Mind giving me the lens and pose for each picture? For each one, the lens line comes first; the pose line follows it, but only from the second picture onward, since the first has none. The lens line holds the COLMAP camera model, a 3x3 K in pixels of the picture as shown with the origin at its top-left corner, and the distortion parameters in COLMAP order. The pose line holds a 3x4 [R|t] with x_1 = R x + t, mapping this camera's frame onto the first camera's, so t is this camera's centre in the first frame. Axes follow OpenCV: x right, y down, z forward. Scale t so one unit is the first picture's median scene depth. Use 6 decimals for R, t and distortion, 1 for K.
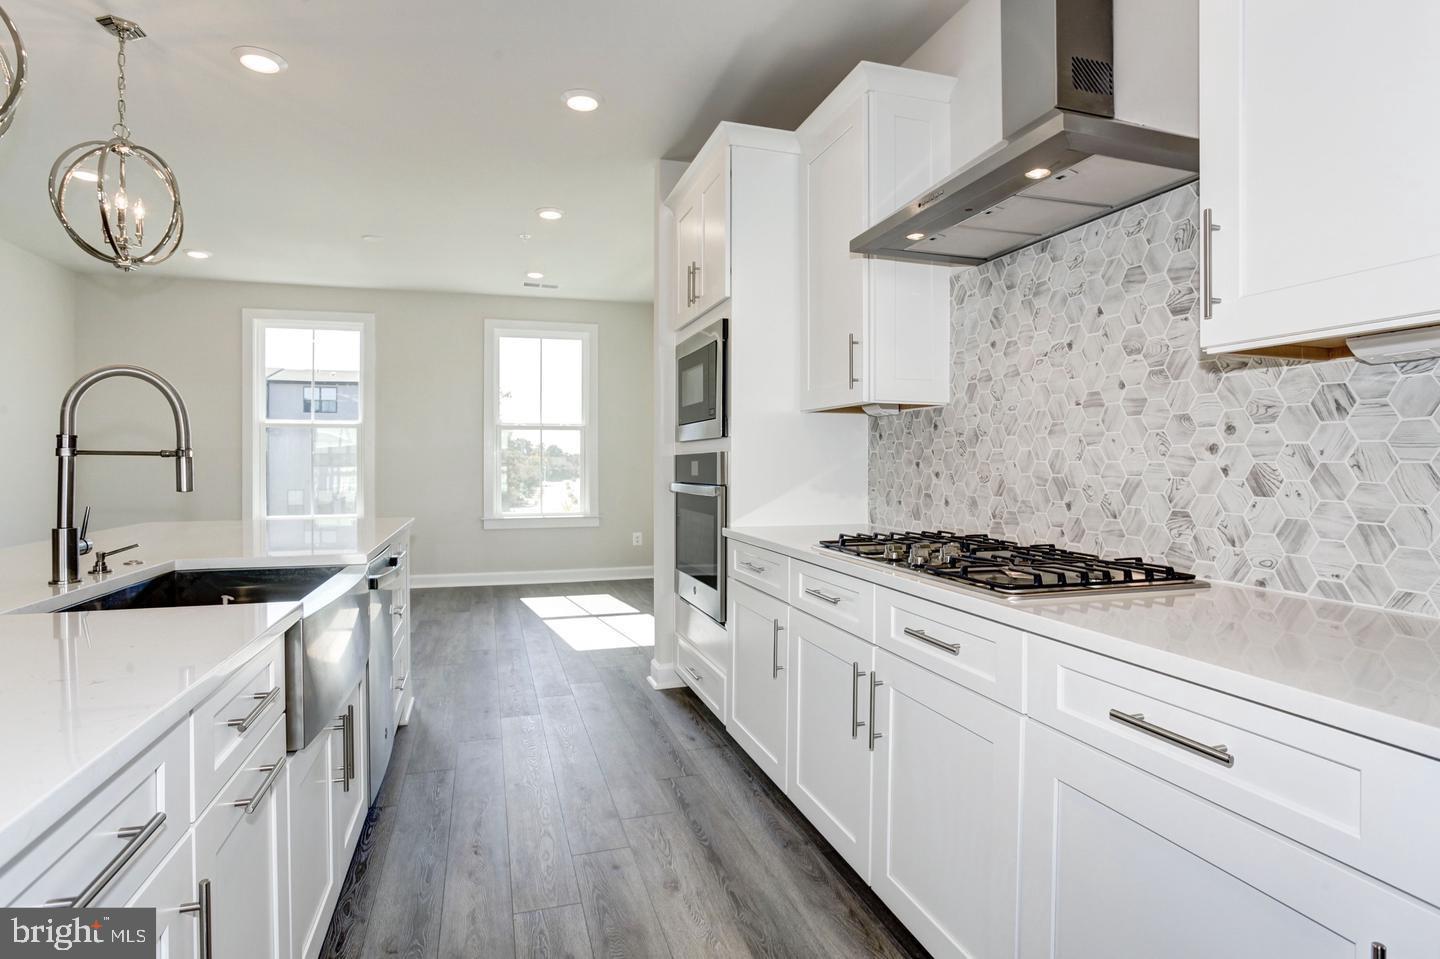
lens RADIAL K [[749.6, 0, 712.7], [0, 749.6, 466.7], [0, 0, 1]] dist [-0.029361, 0.005501]
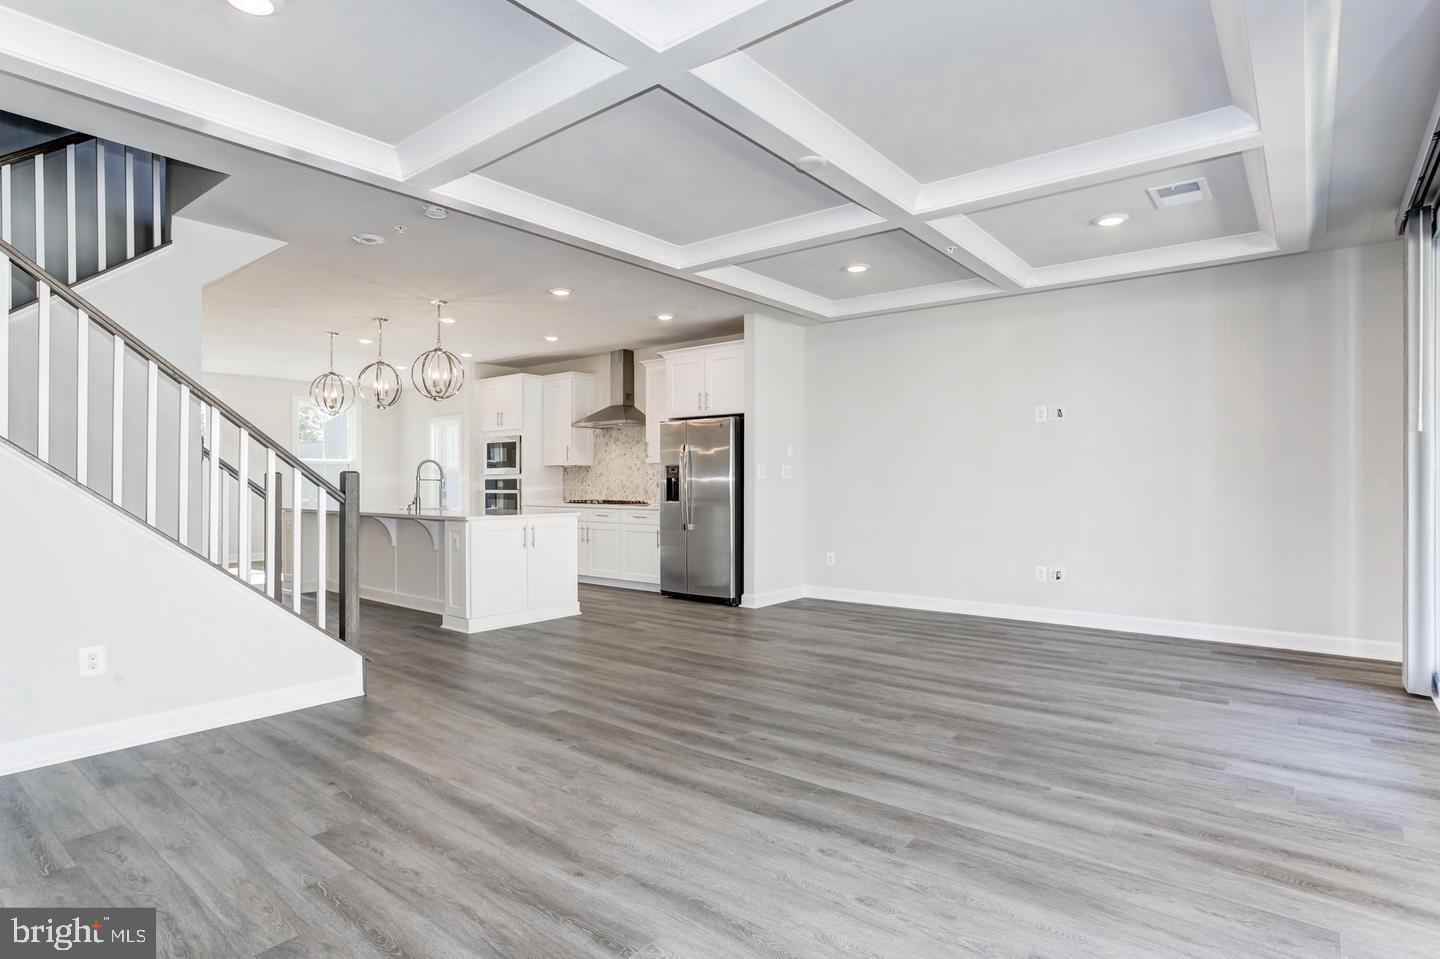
lens RADIAL K [[749.6, 0, 715.4], [0, 749.6, 483.0], [0, 0, 1]] dist [-0.029361, 0.005501]
pose [[0.819531, -0.002940, 0.573028, -1.414208], [0.007438, 0.999957, -0.005507, 0.027050], [-0.572987, 0.008775, 0.819518, -2.562028]]
